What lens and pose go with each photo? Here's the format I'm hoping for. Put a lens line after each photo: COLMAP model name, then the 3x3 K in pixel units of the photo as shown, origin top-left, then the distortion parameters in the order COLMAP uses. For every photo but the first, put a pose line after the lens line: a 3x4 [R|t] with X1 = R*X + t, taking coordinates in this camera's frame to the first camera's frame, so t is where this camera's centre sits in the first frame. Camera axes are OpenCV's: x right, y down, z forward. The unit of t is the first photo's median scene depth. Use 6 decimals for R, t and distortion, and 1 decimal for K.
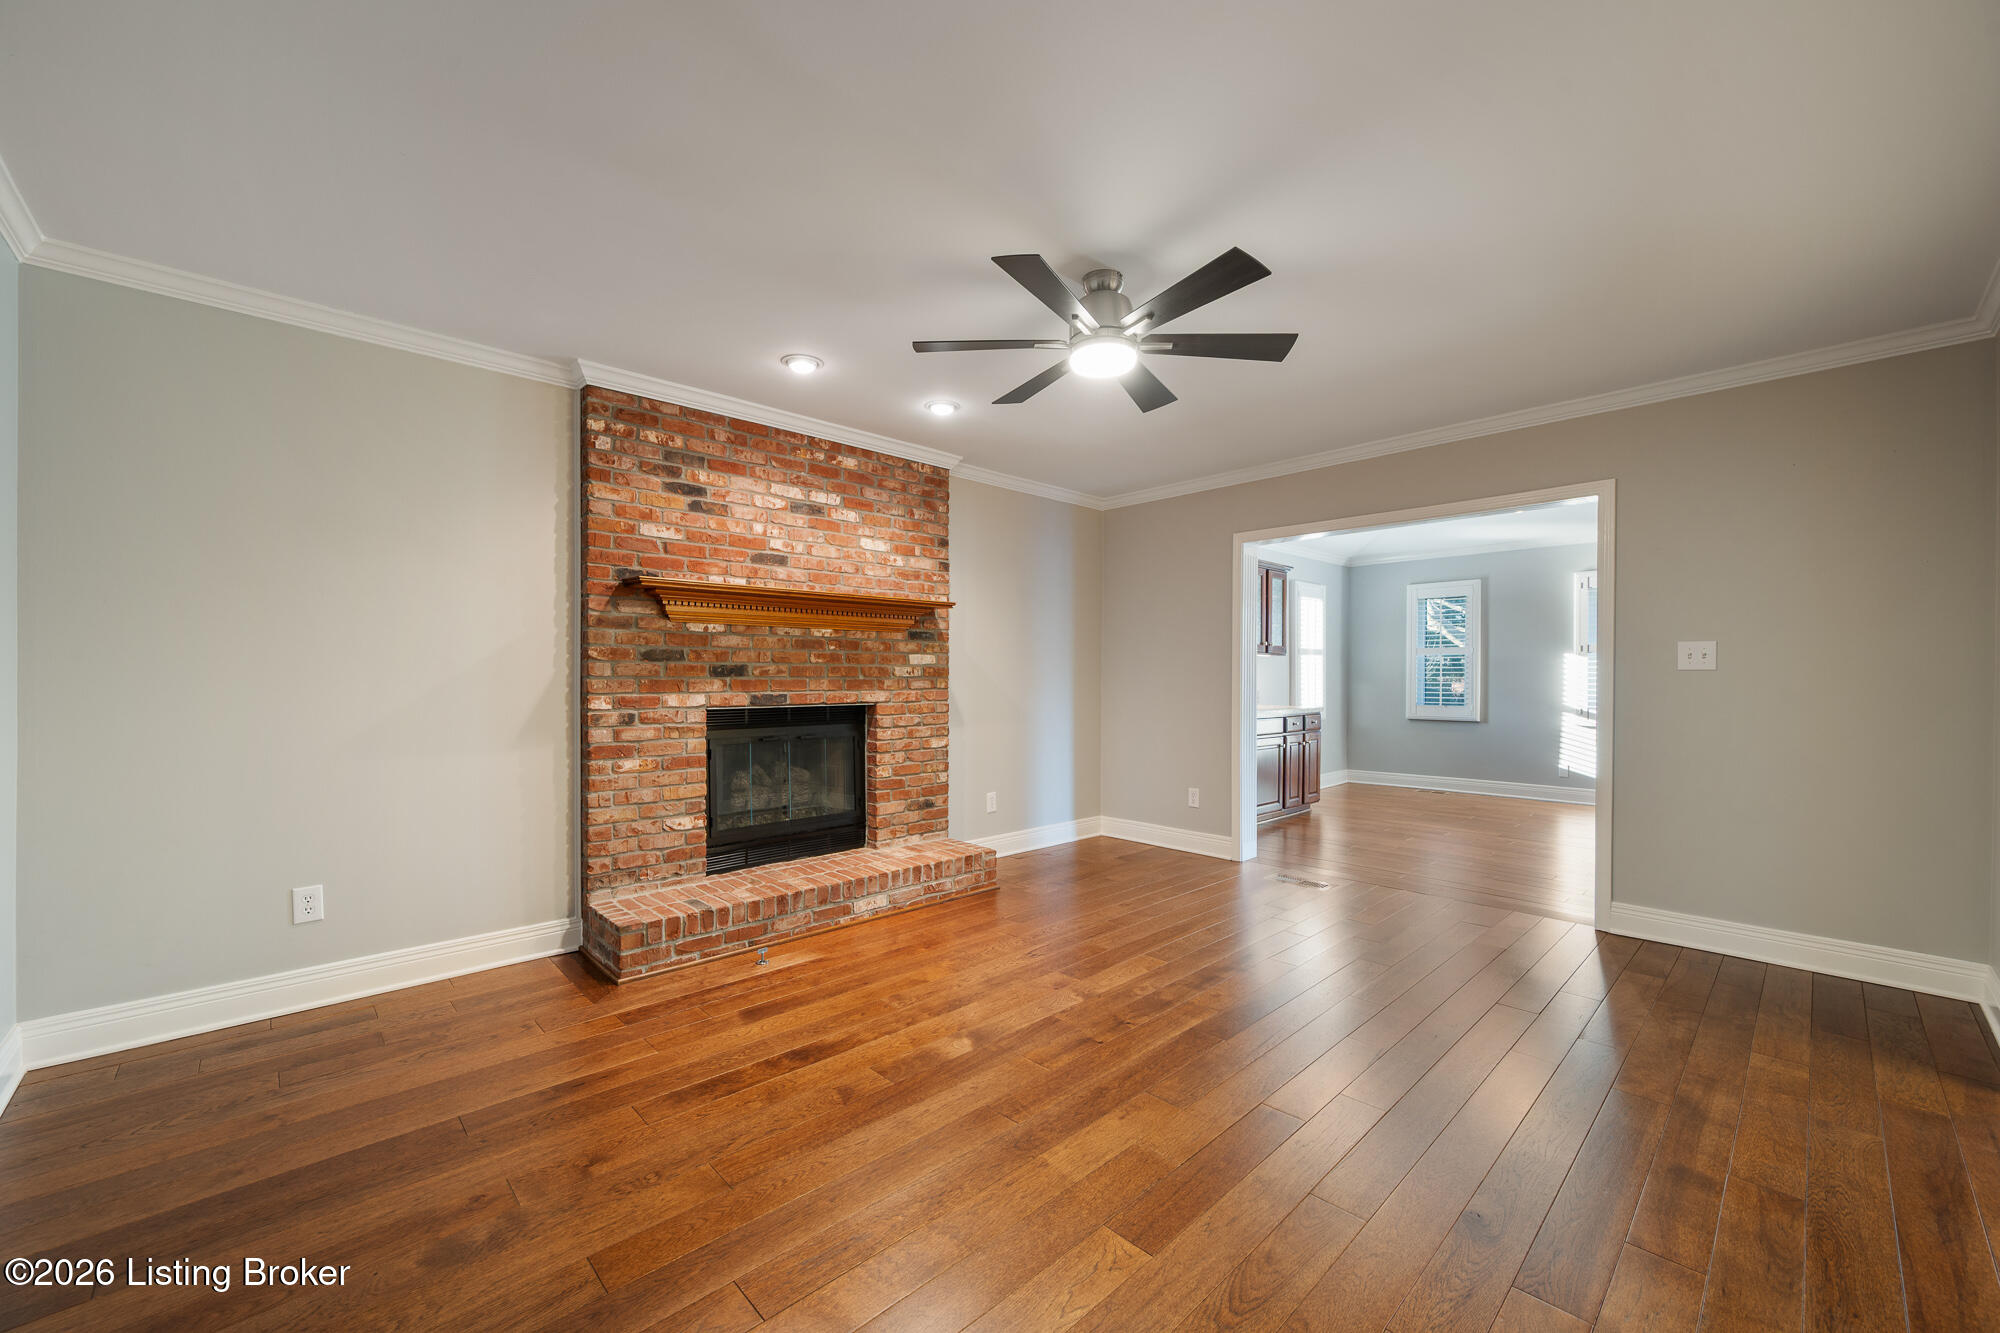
lens RADIAL K [[779.2, 0, 993.7], [0, 779.2, 679.5], [0, 0, 1]] dist [-0.000541, -0.000522]
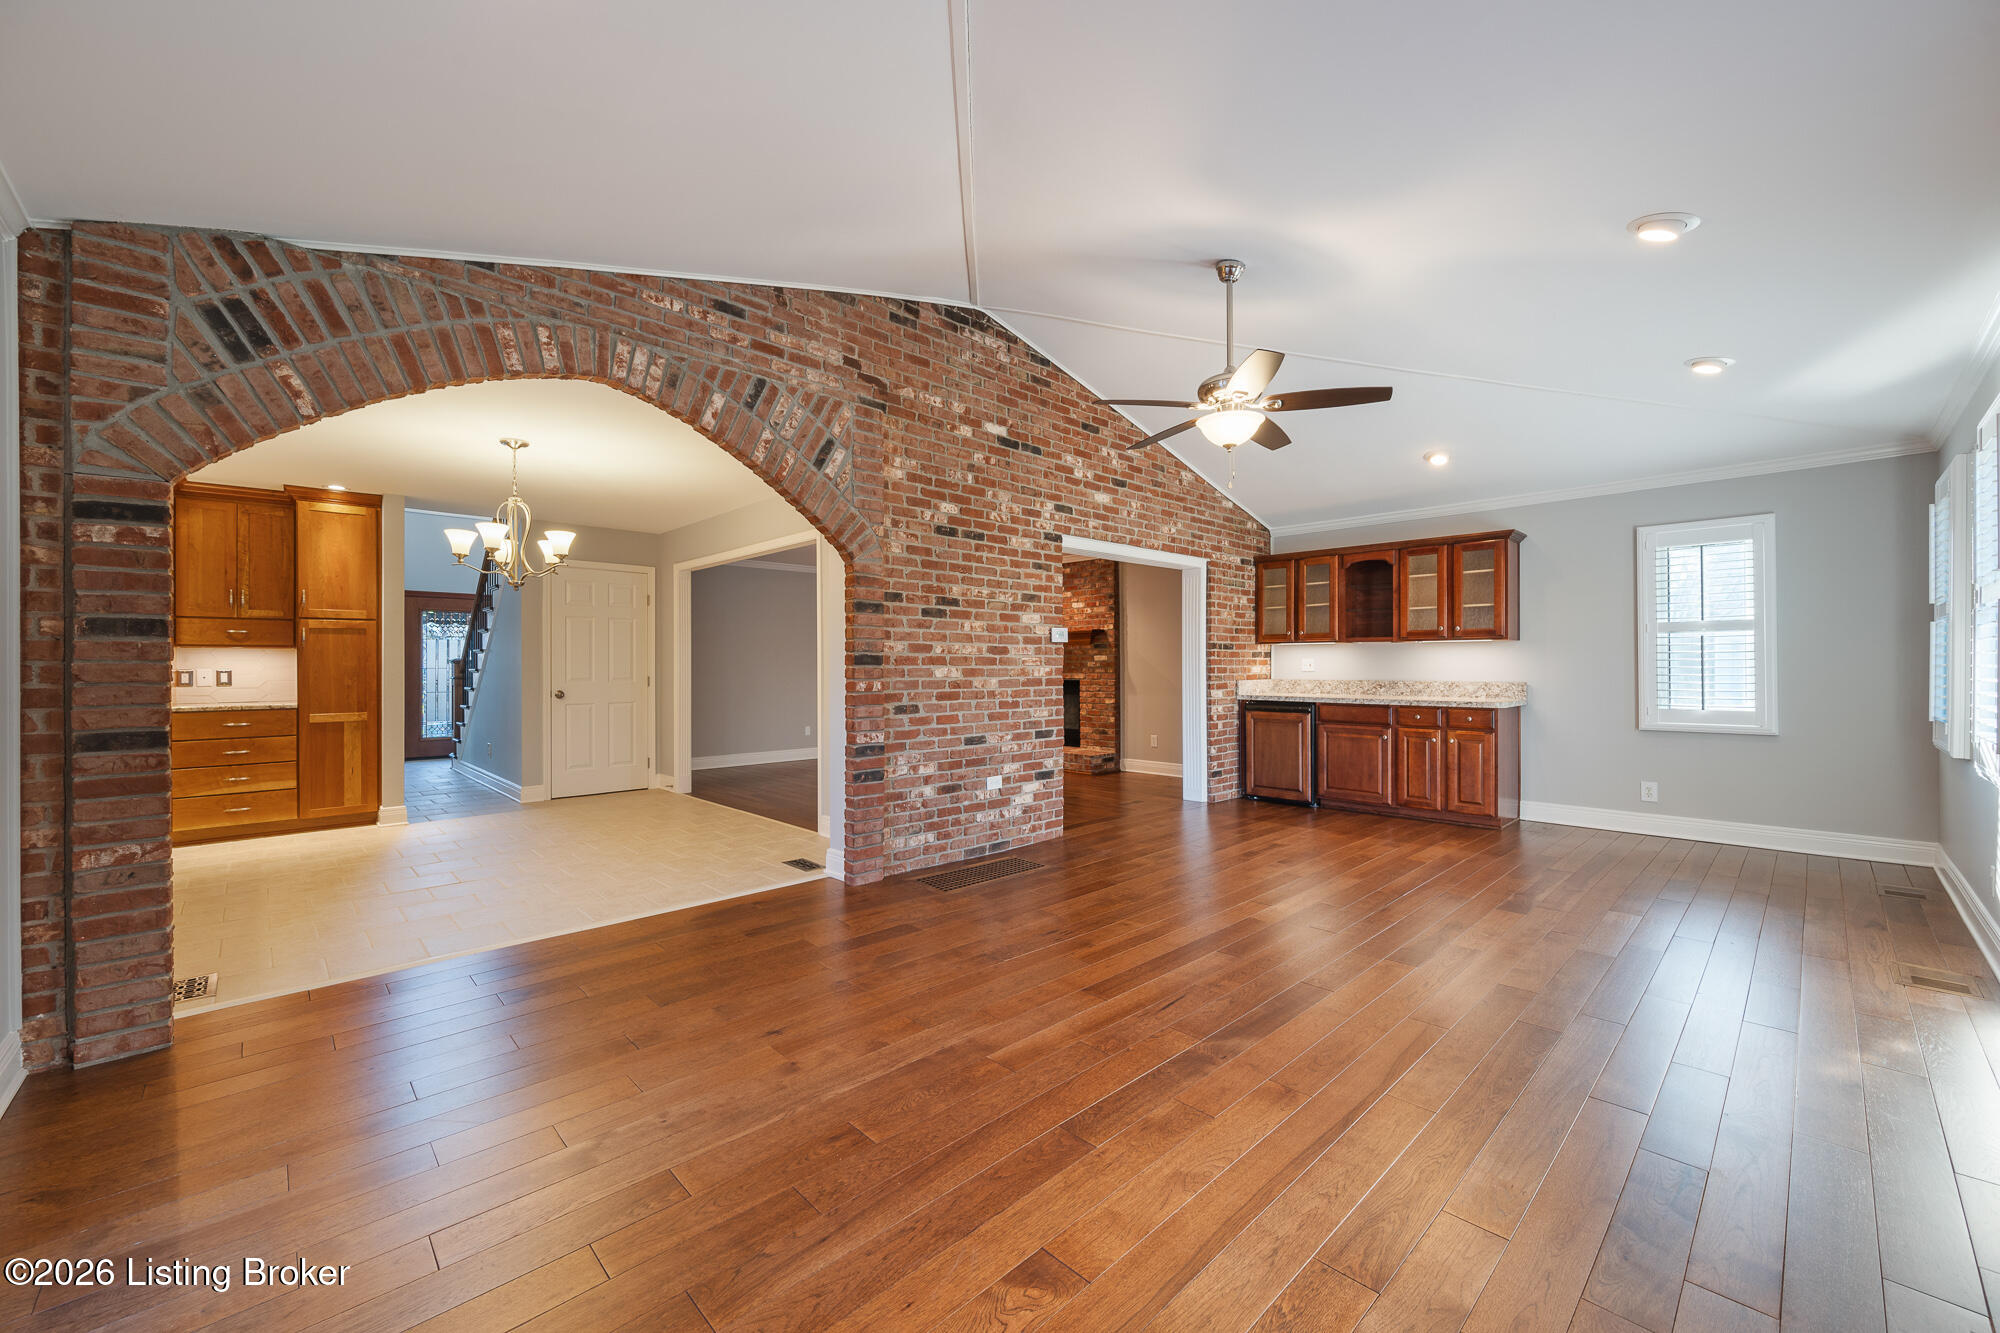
lens RADIAL K [[779.2, 0, 997.4], [0, 779.2, 661.3], [0, 0, 1]] dist [-0.000541, -0.000522]
pose [[0.011158, -0.010777, -0.999880, 2.330066], [-0.002200, 0.999939, -0.010802, 0.005271], [0.999935, 0.002320, 0.011134, 0.891010]]
